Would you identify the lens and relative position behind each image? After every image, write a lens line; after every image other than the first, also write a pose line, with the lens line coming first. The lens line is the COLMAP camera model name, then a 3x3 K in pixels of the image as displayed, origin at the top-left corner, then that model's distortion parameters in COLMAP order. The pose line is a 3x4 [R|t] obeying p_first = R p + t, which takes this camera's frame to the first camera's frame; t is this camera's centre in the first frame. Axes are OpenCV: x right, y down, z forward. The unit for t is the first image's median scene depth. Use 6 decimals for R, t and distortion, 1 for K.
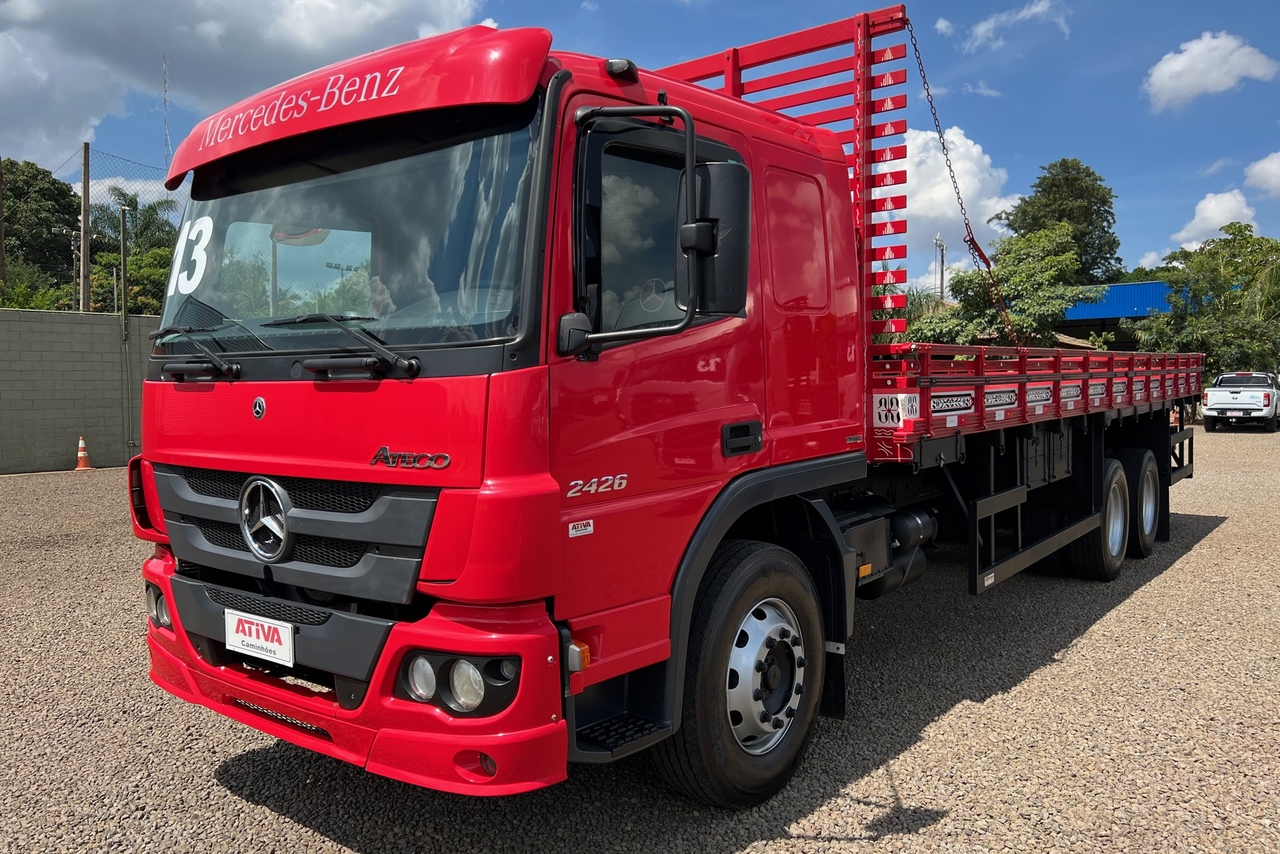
lens RADIAL K [[968.5, 0, 638.6], [0, 968.5, 419.1], [0, 0, 1]] dist [0.043177, 0.000314]
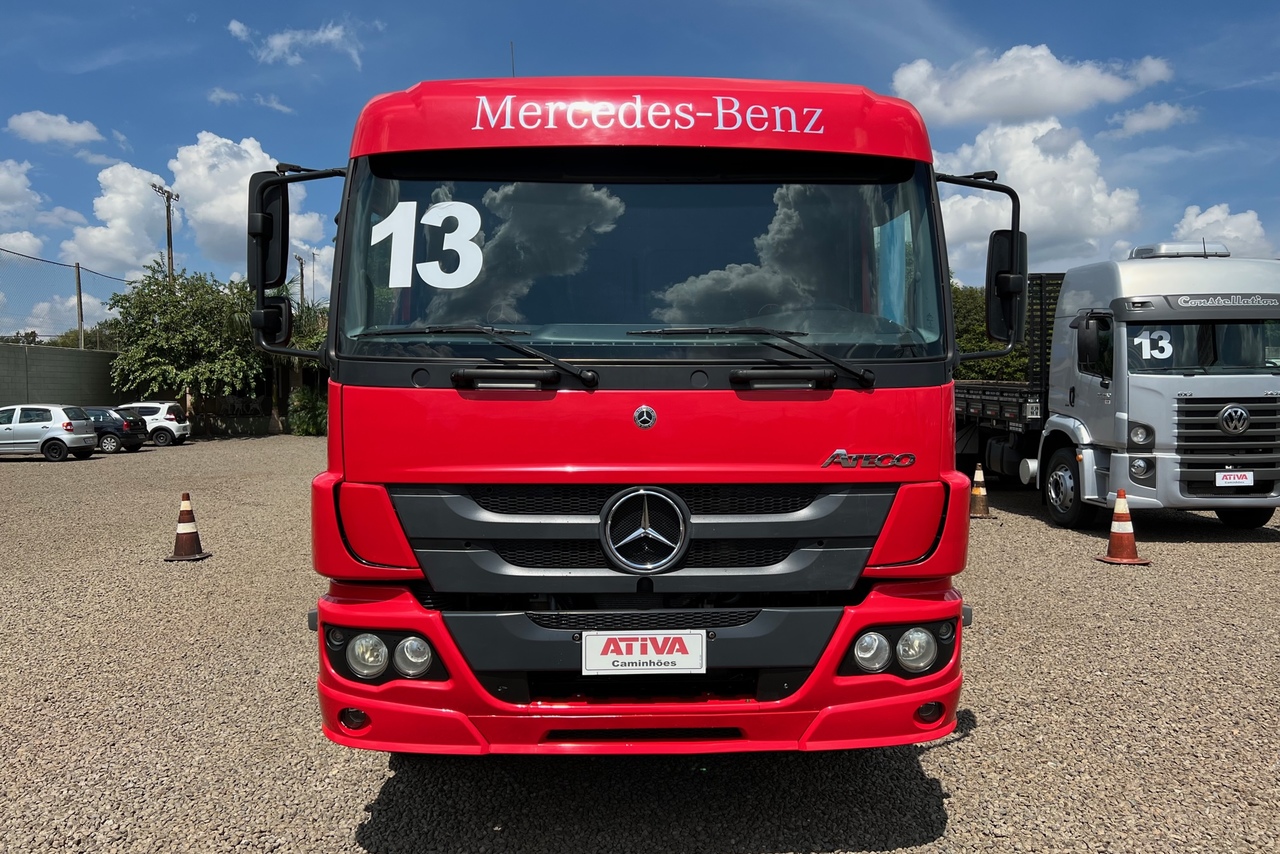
lens RADIAL K [[968.5, 0, 637.9], [0, 968.5, 431.1], [0, 0, 1]] dist [0.043177, 0.000314]
pose [[0.766213, -0.009421, 0.642518, -1.032528], [0.017233, 0.999834, -0.005890, 0.008471], [-0.642356, 0.015585, 0.766248, 0.264928]]
